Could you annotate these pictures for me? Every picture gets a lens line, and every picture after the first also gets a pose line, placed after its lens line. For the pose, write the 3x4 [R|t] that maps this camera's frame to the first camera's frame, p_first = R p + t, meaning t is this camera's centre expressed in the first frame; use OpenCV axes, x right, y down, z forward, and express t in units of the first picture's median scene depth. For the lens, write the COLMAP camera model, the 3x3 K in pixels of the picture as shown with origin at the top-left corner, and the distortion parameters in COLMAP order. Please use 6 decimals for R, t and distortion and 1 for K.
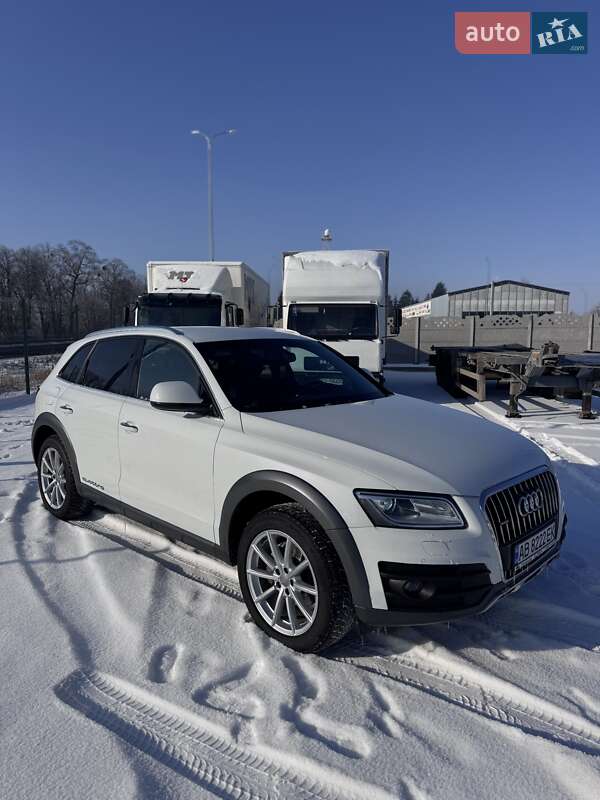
lens RADIAL K [[563.2, 0, 300.0], [0, 563.2, 400.0], [0, 0, 1]] dist [0.039186, -0.053007]
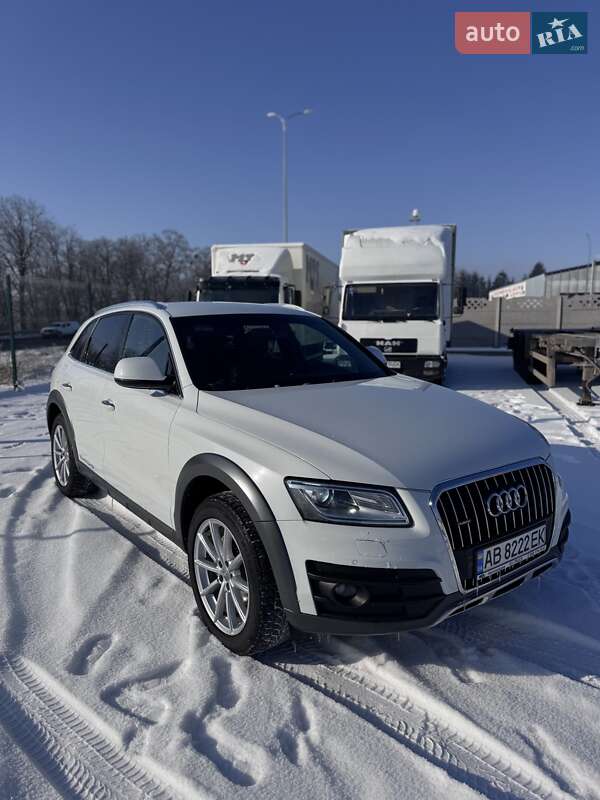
lens RADIAL K [[563.2, 0, 300.0], [0, 563.2, 400.0], [0, 0, 1]] dist [0.039186, -0.053007]
pose [[0.988342, 0.015909, -0.151417, 0.221274], [-0.011962, 0.999566, 0.026938, 0.011966], [0.151779, -0.024812, 0.988103, 0.120328]]
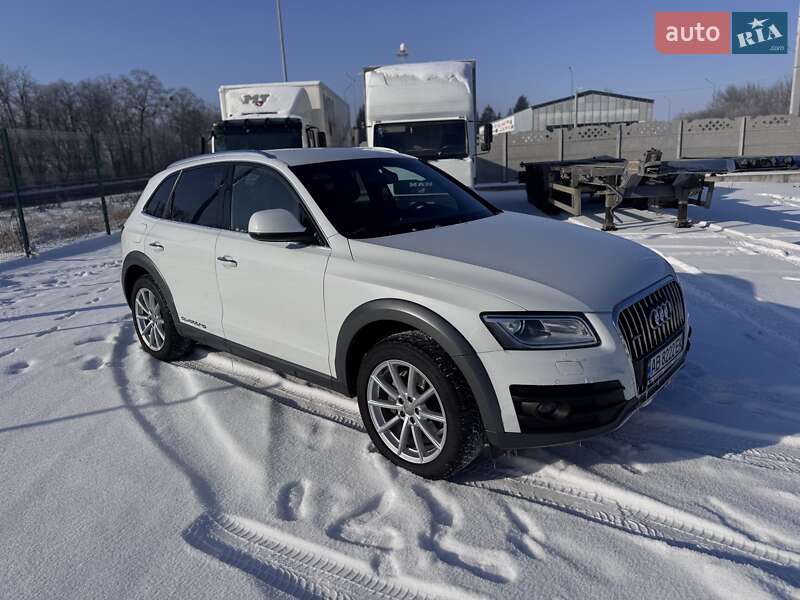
lens RADIAL K [[563.2, 0, 403.1], [0, 563.2, 296.2], [0, 0, 1]] dist [0.039186, -0.053007]
pose [[0.997899, -0.059738, 0.025065, -0.048865], [0.056187, 0.990670, 0.124164, 0.006338], [-0.032249, -0.122494, 0.991945, 0.066476]]
